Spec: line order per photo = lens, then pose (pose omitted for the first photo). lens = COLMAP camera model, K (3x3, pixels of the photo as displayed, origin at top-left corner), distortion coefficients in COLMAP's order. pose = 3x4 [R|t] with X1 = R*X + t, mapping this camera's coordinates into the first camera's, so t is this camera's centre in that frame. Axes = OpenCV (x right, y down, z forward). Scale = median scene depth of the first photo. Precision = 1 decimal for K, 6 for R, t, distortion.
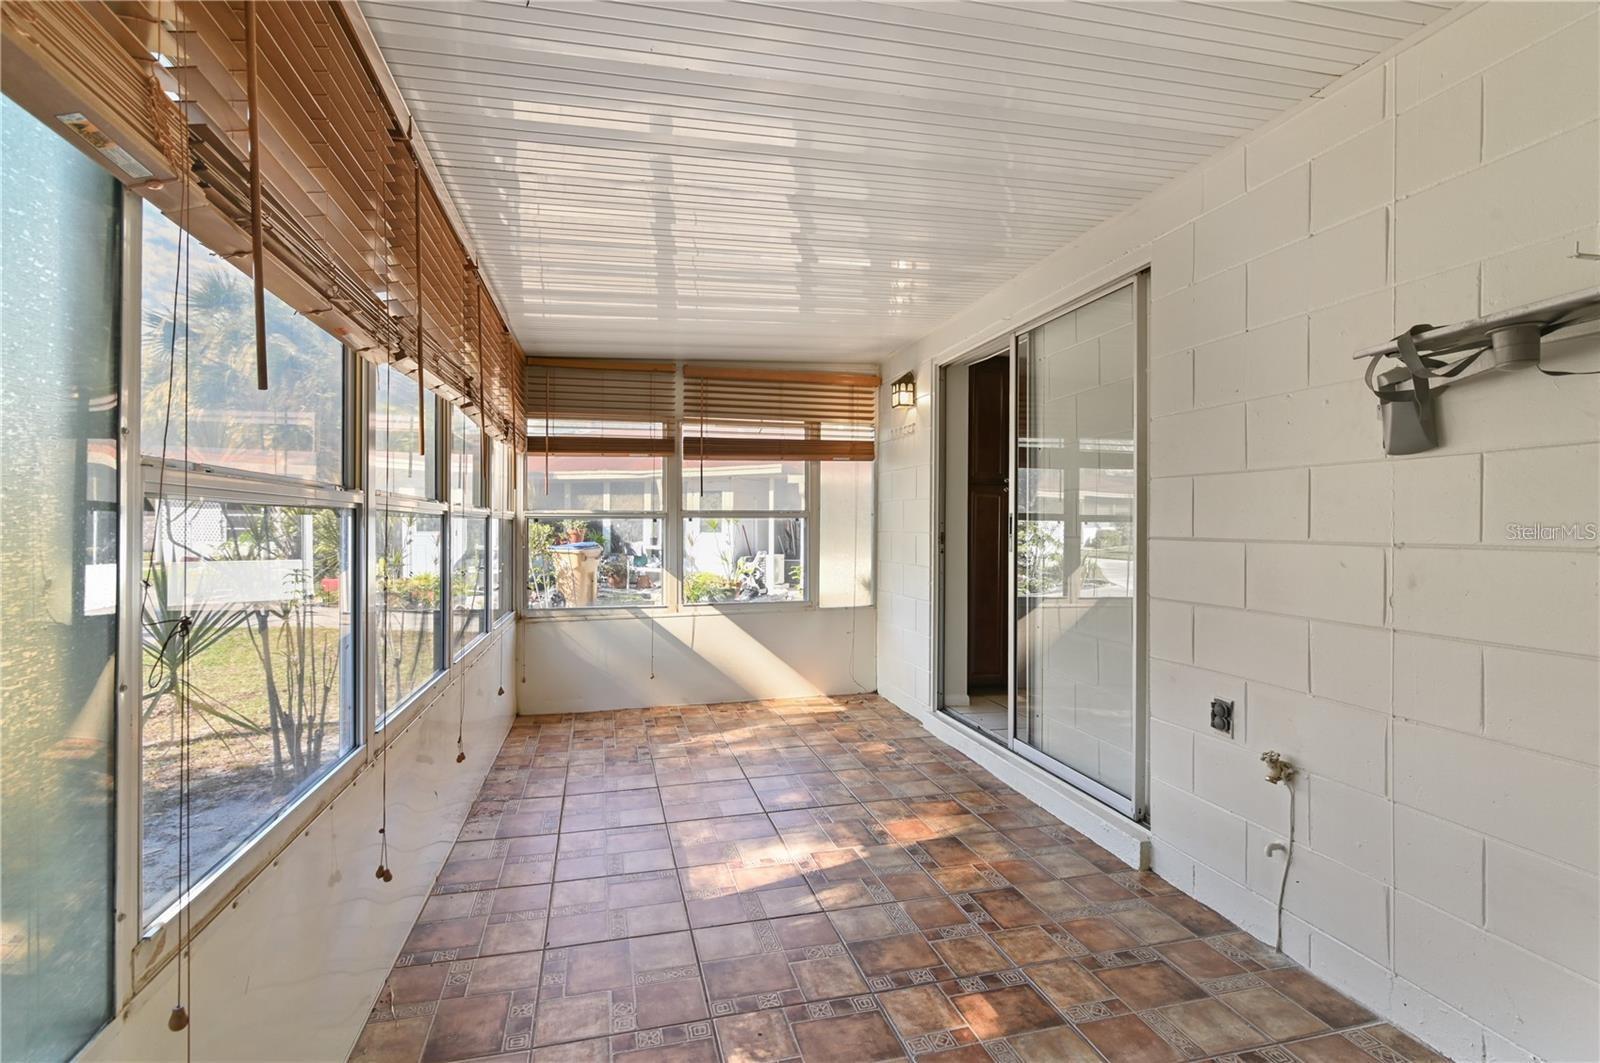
lens RADIAL K [[763.6, 0, 792.1], [0, 763.6, 522.5], [0, 0, 1]] dist [0.002416, 0.000396]
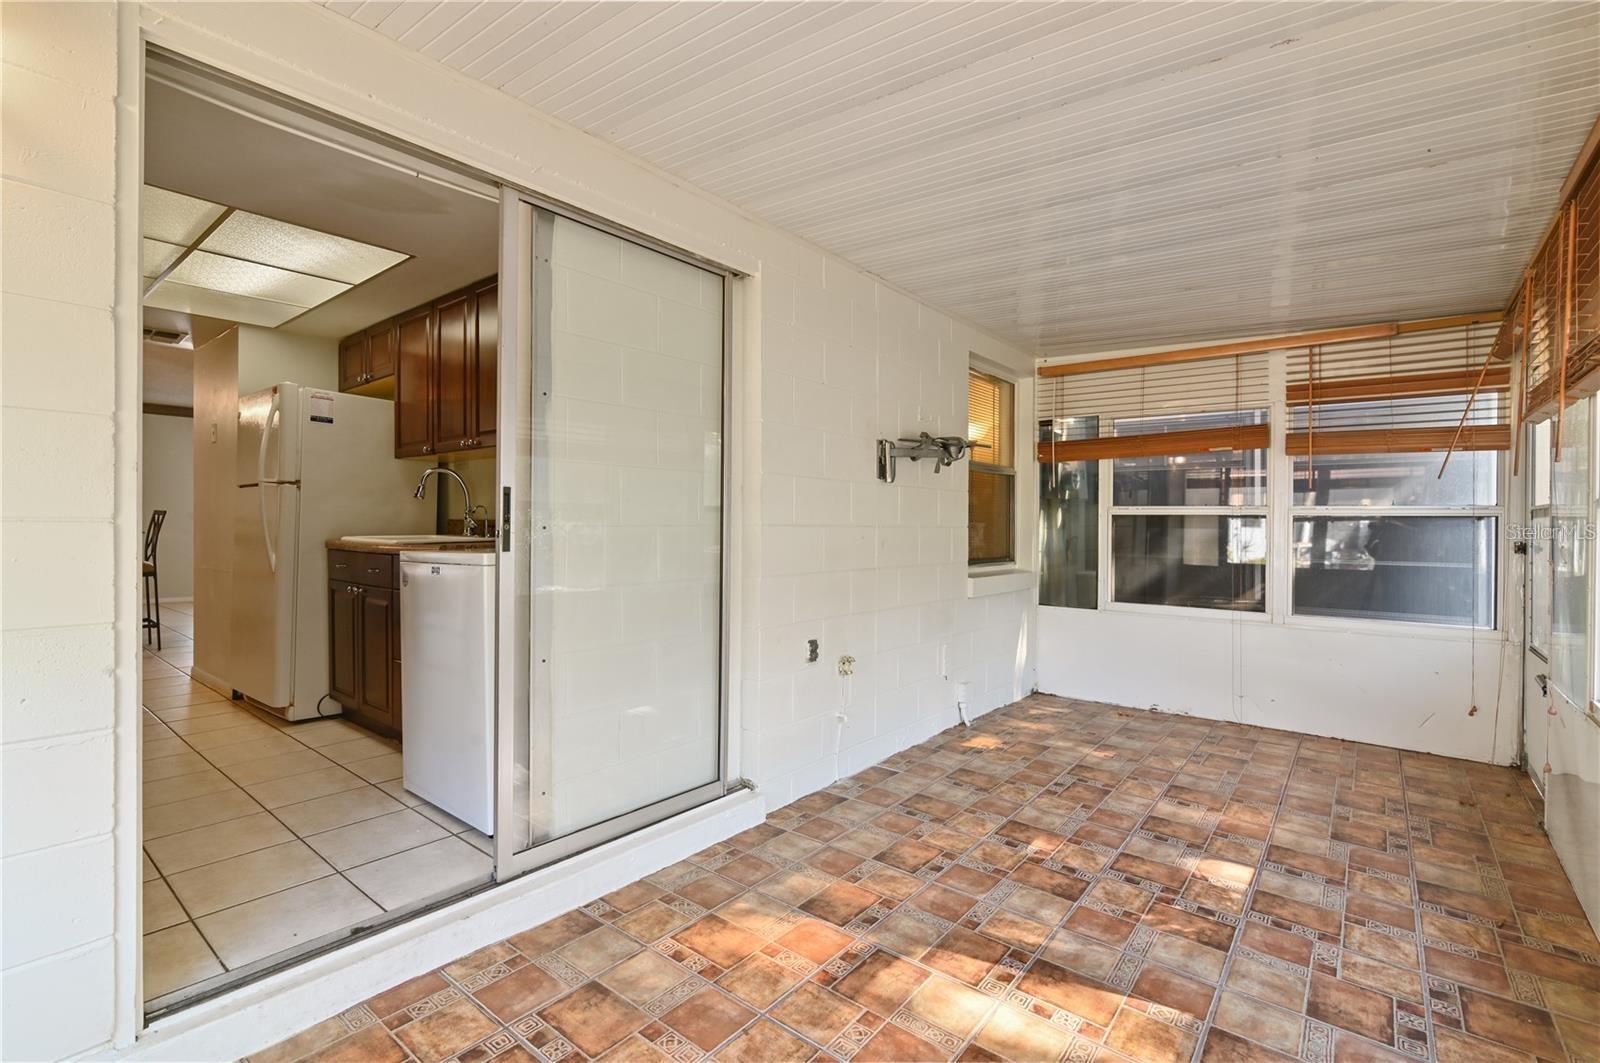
lens RADIAL K [[727.6, 0, 800.0], [0, 727.6, 531.5], [0, 0, 1]] dist [-0.000382, -0.000378]
pose [[-0.606147, -0.025703, 0.794938, -0.269644], [-0.021065, 0.999646, 0.016260, 0.008042], [-0.795074, -0.006889, -0.606473, 1.045631]]
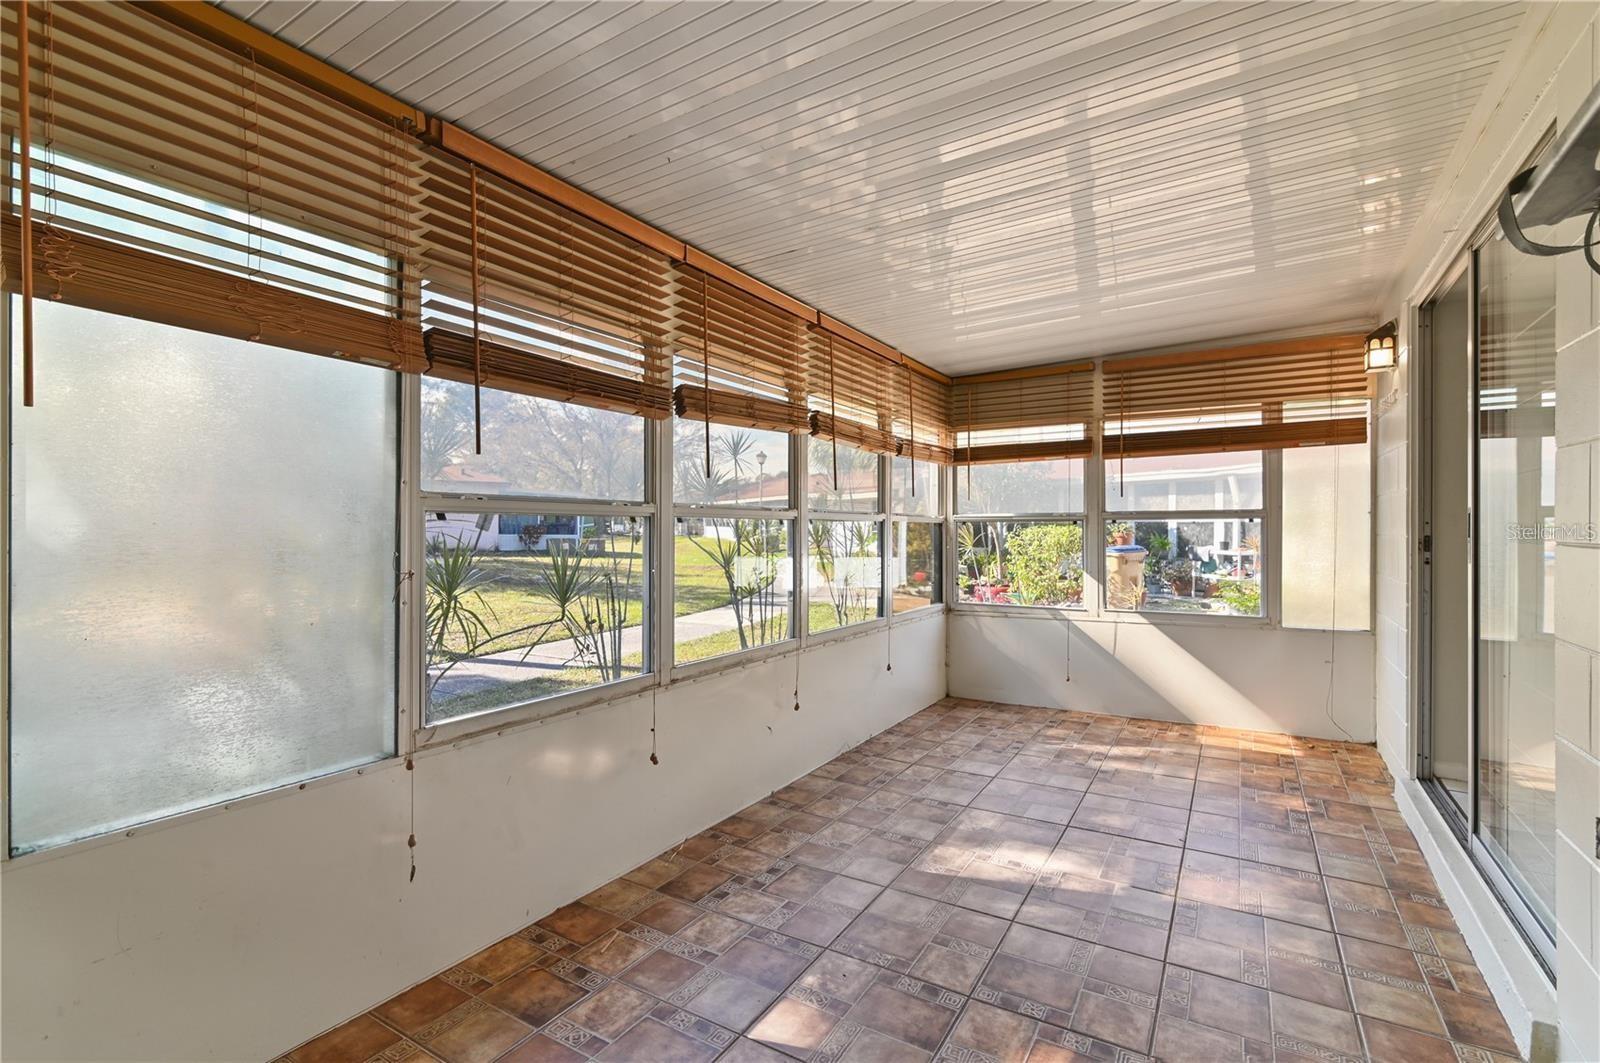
lens RADIAL K [[736.5, 0, 783.6], [0, 736.5, 529.2], [0, 0, 1]] dist [-0.000704, -0.000066]
pose [[0.692000, -0.001840, -0.721895, 0.302902], [0.005168, 0.999984, 0.002405, 0.001873], [0.721879, -0.005395, 0.691998, 0.080497]]
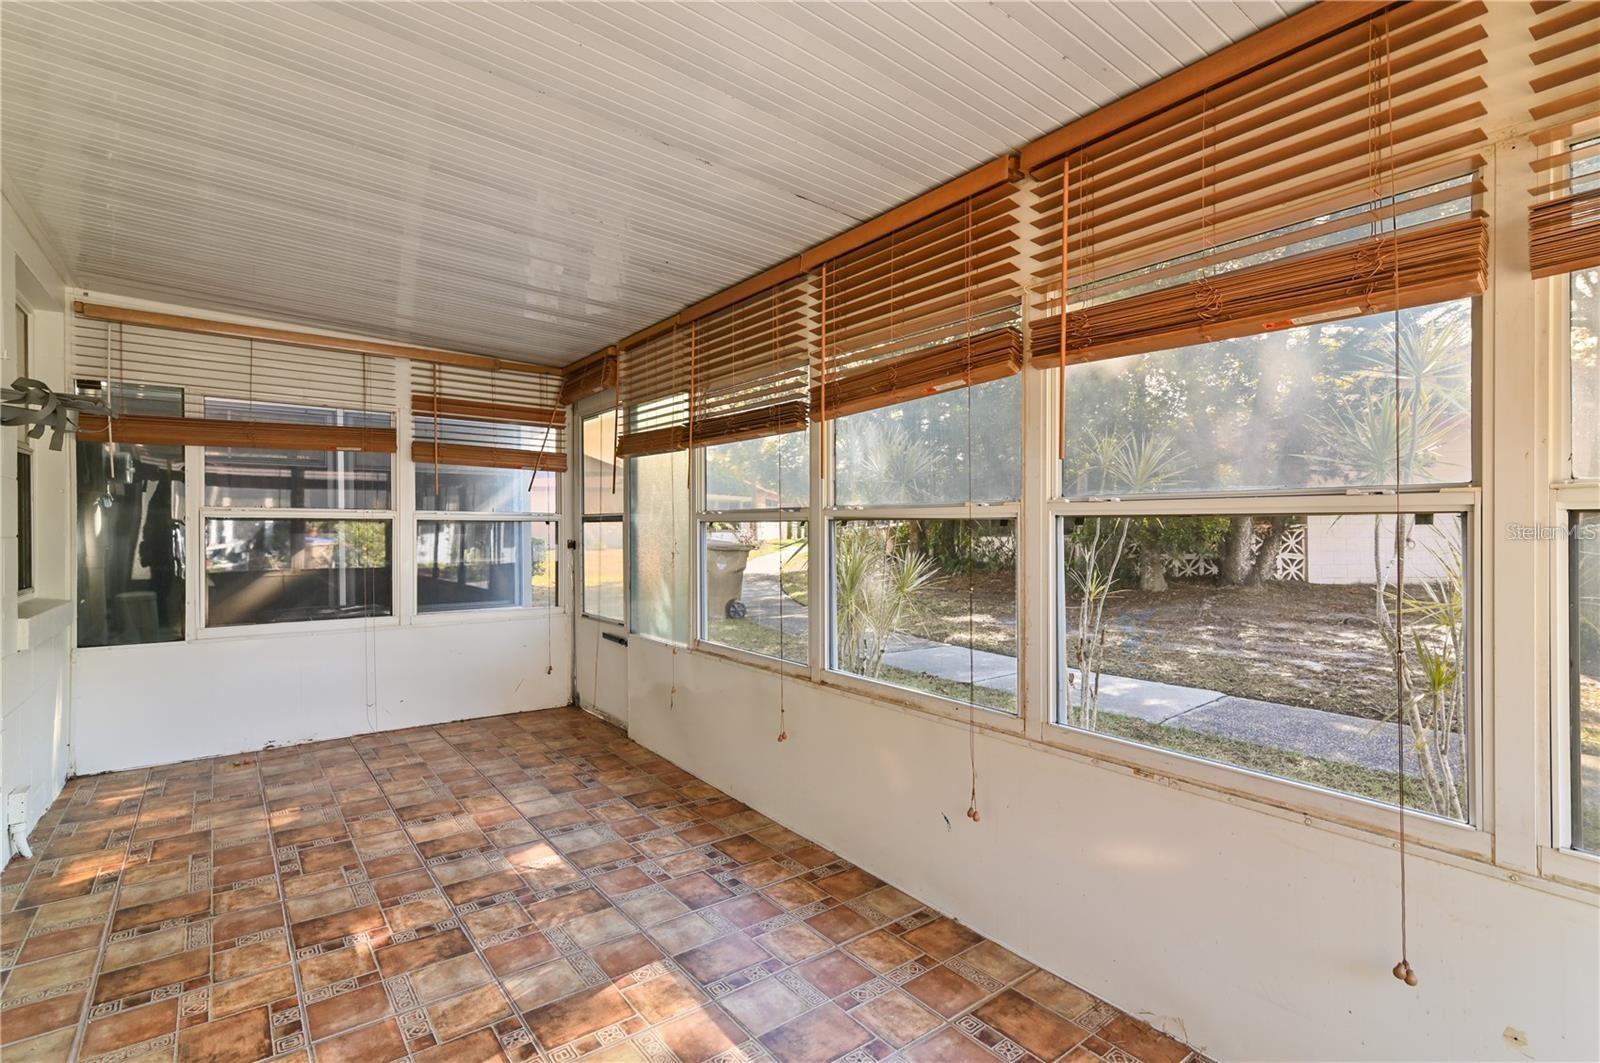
lens RADIAL K [[744.5, 0, 802.7], [0, 744.5, 528.7], [0, 0, 1]] dist [0.000261, 0.001418]
pose [[-0.917071, -0.011795, -0.398550, 0.038907], [-0.008431, 0.999913, -0.010193, 0.007089], [0.398635, -0.005987, -0.917090, 1.104352]]
